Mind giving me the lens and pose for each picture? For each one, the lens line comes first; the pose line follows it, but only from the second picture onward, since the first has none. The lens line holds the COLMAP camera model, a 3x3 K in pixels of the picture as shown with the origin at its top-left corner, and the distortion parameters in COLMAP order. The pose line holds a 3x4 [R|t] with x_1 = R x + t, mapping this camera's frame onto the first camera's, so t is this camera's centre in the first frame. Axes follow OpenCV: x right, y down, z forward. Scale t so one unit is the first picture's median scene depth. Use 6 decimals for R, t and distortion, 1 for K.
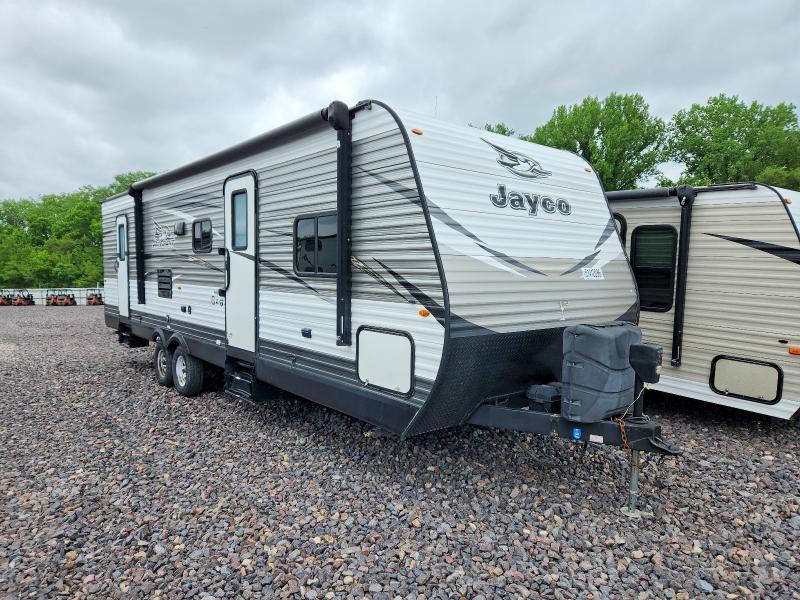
lens RADIAL K [[542.8, 0, 399.3], [0, 542.8, 300.1], [0, 0, 1]] dist [0.030294, -0.004353]
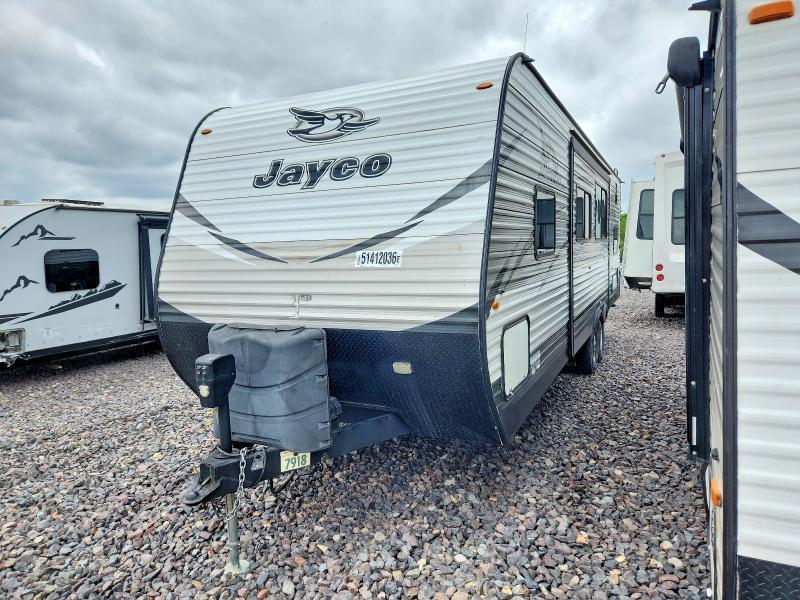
lens RADIAL K [[542.8, 0, 400.7], [0, 542.8, 299.8], [0, 0, 1]] dist [0.030294, -0.004353]
pose [[0.416101, 0.067260, -0.906827, 1.087259], [-0.014296, 0.997621, 0.067434, -0.047039], [0.909206, -0.015095, 0.416073, 0.804234]]
